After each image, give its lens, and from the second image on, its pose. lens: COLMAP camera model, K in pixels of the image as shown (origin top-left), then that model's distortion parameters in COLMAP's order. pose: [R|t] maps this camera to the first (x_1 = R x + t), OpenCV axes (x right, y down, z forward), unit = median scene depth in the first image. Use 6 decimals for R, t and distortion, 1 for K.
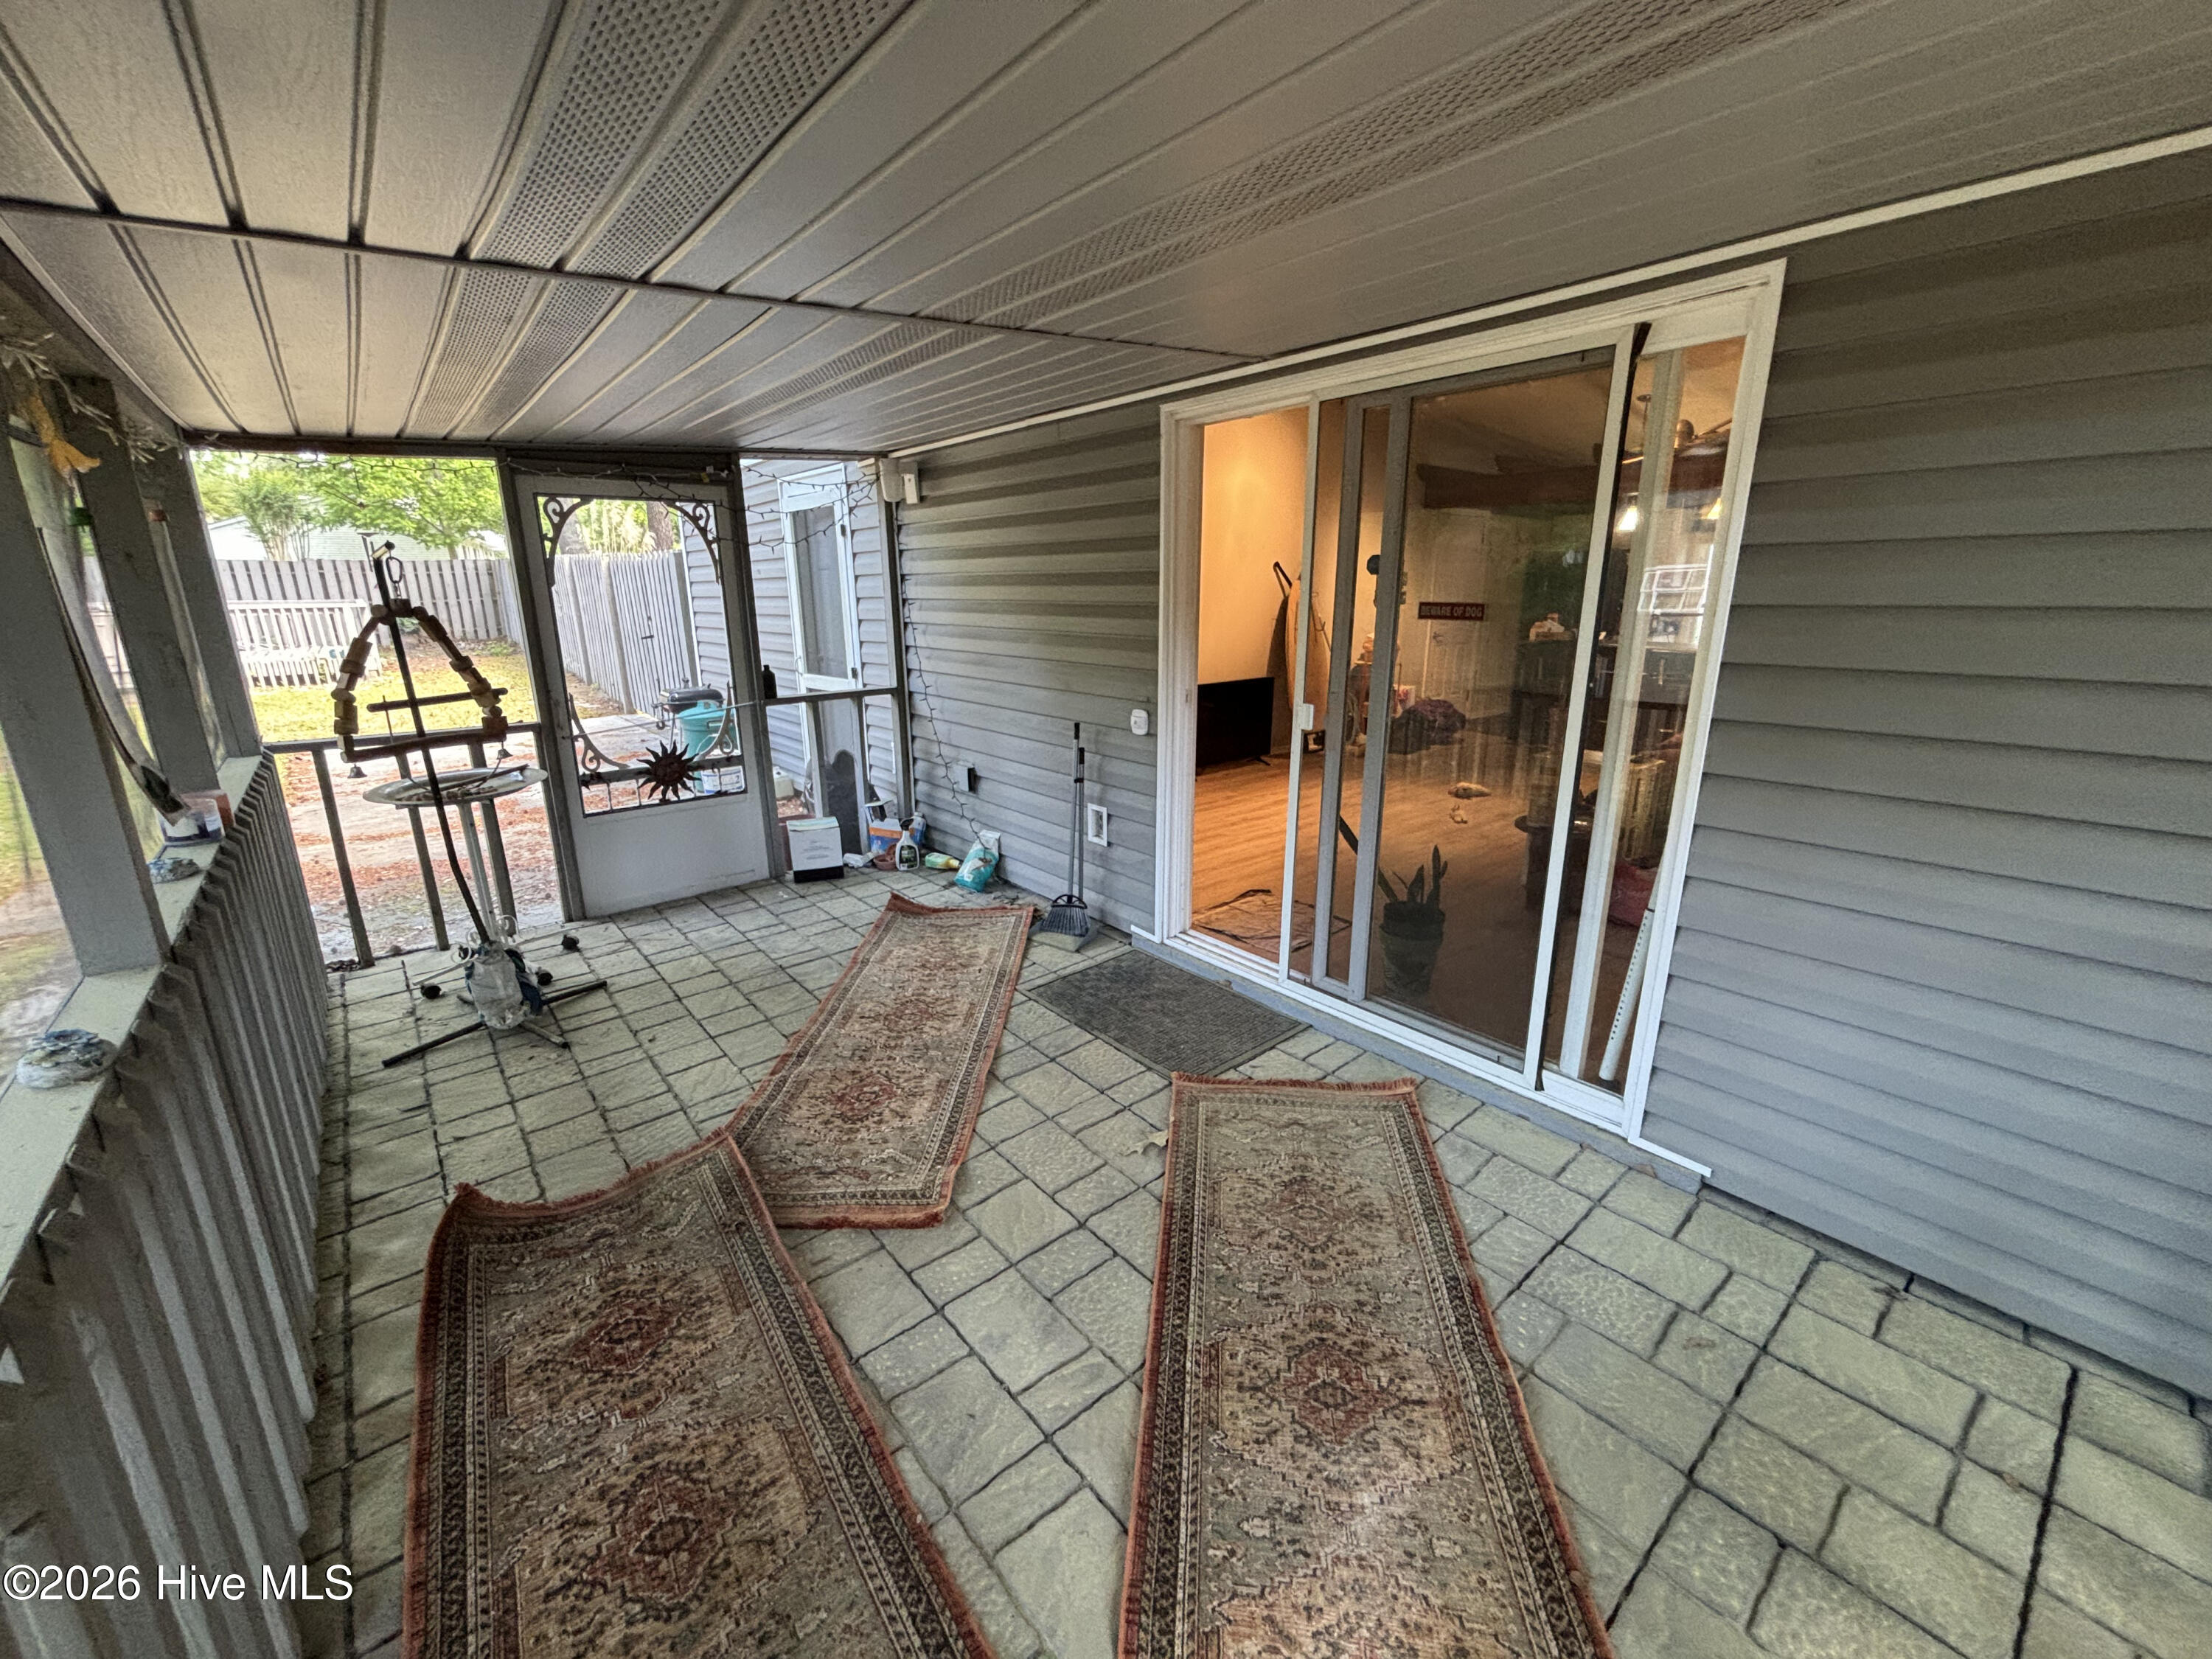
lens RADIAL K [[894.2, 0, 1106.0], [0, 894.2, 829.5], [0, 0, 1]] dist [0.014737, -0.000152]
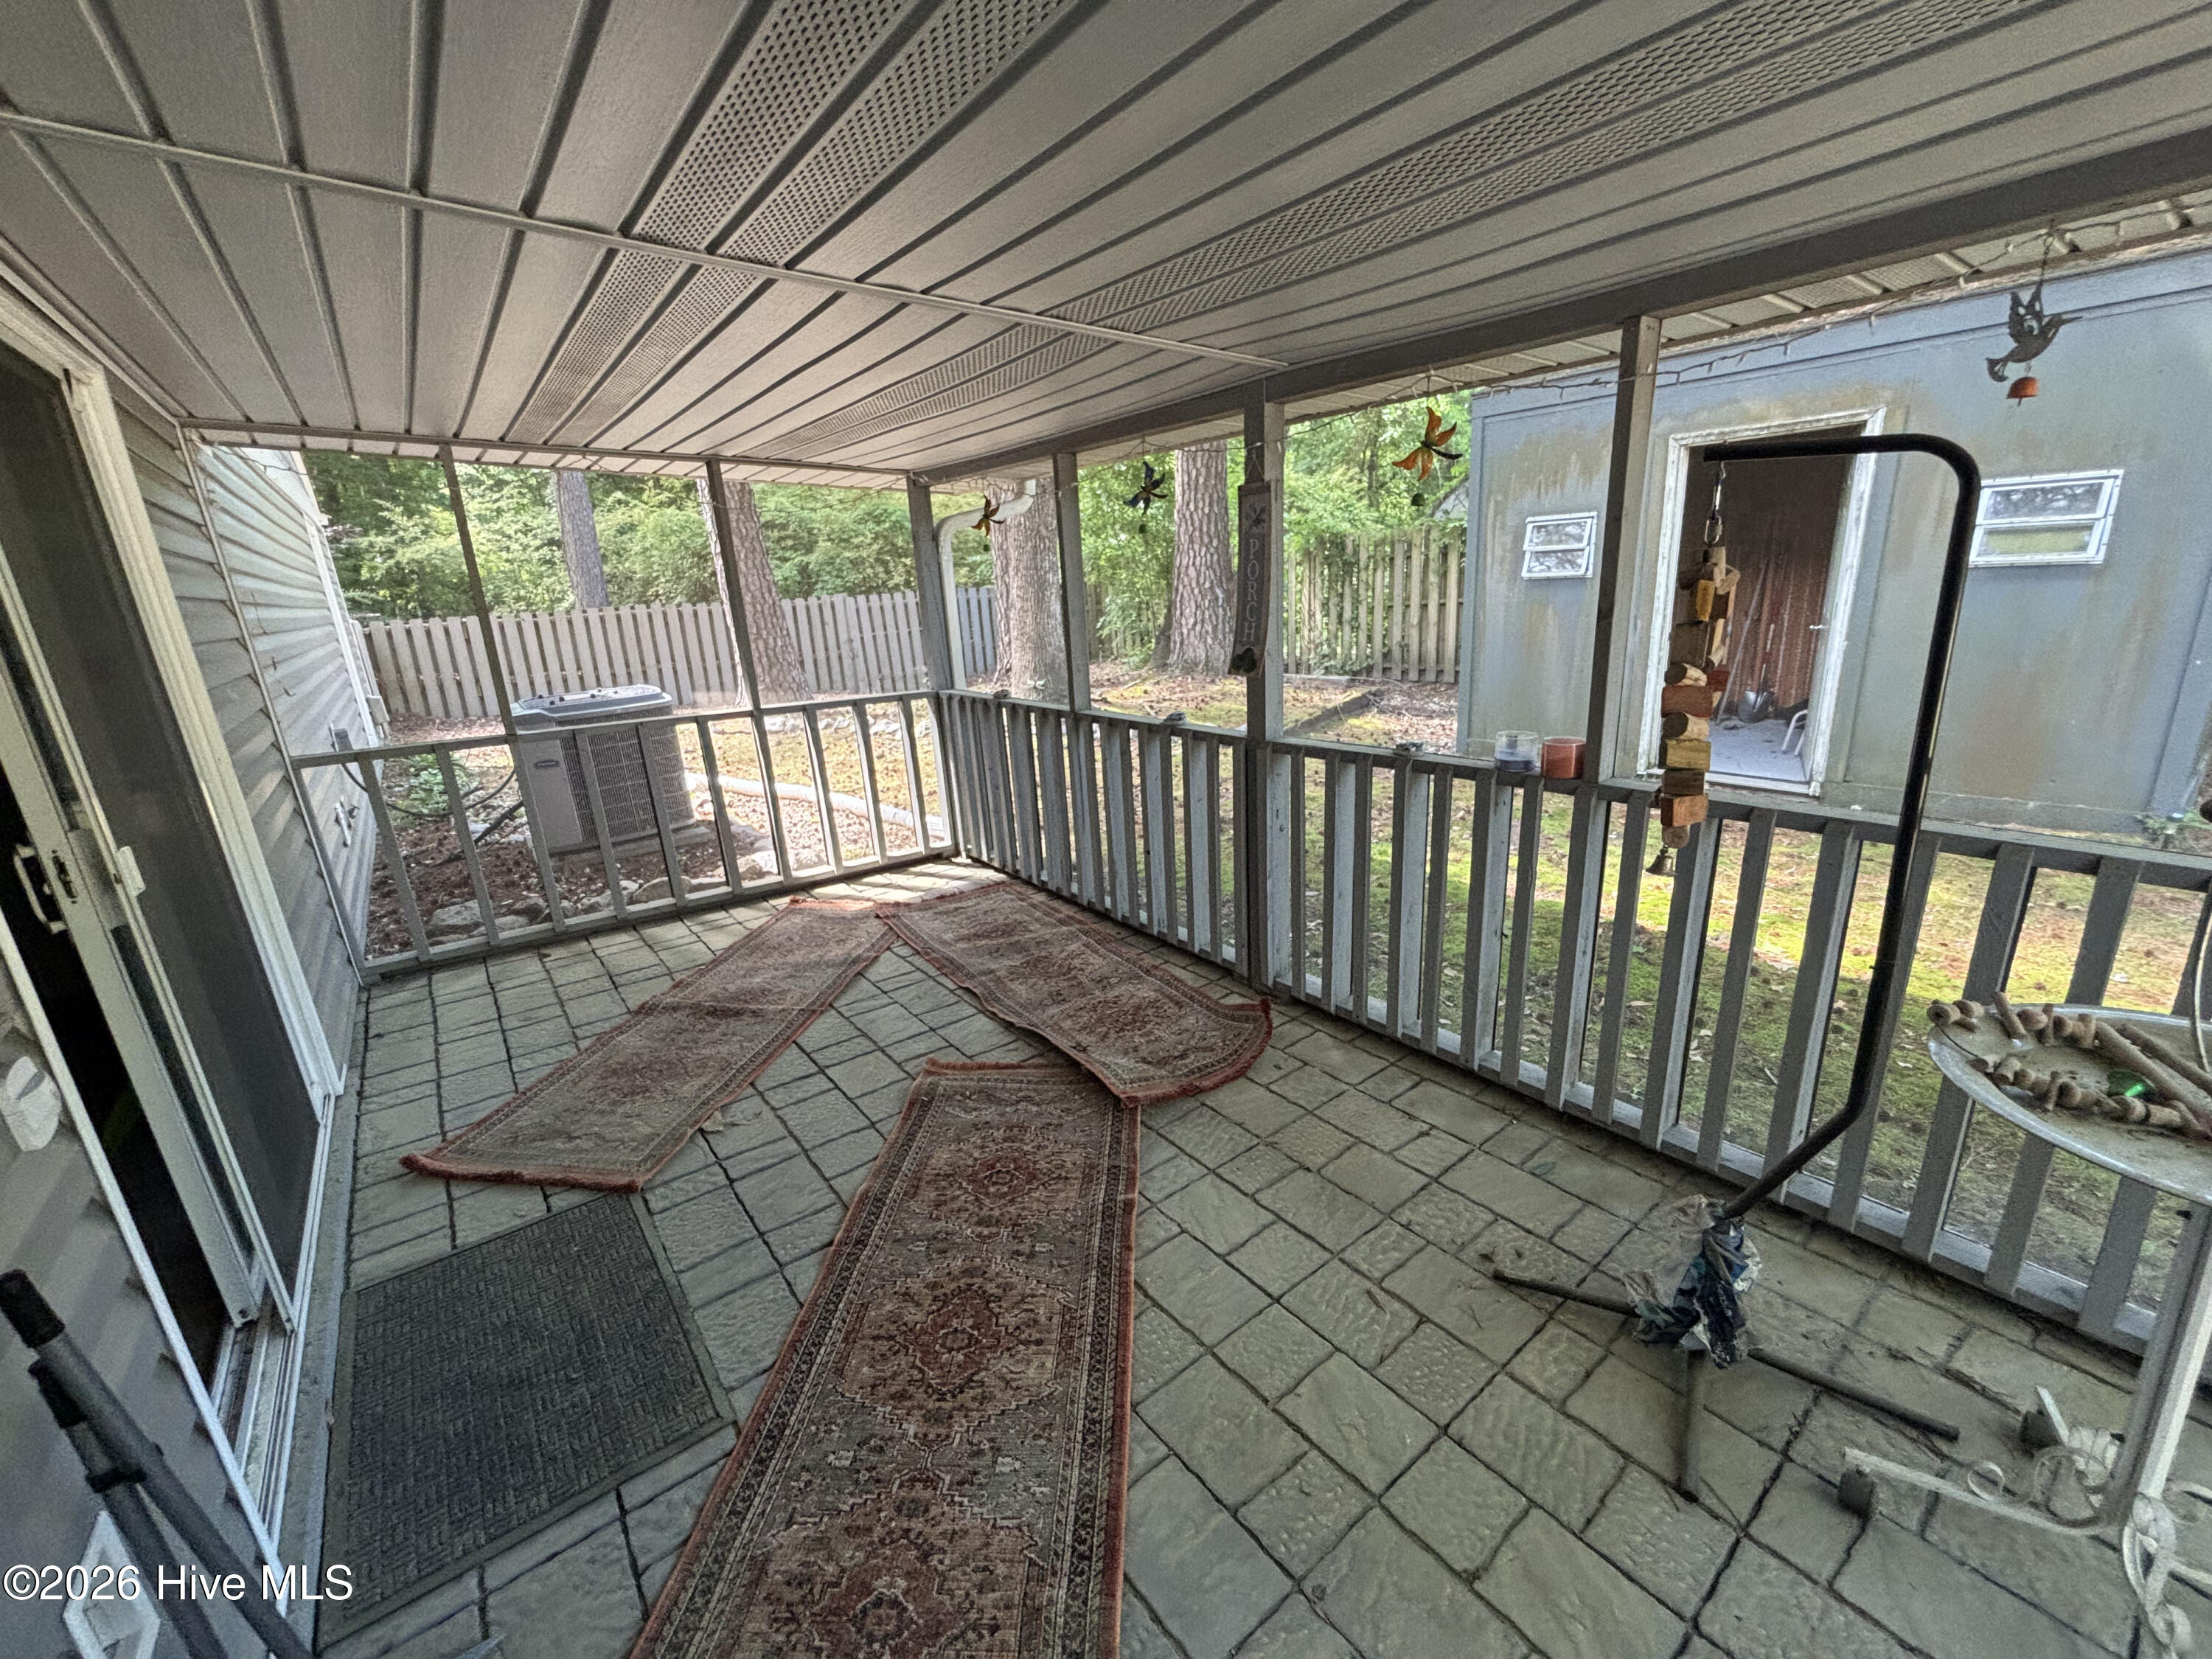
lens RADIAL K [[894.2, 0, 1106.0], [0, 894.2, 829.5], [0, 0, 1]] dist [0.014737, -0.000152]
pose [[-0.997718, 0.050923, 0.044345, -0.396126], [0.066538, 0.853309, 0.517143, -0.395894], [-0.011505, 0.518913, -0.854750, 1.470125]]
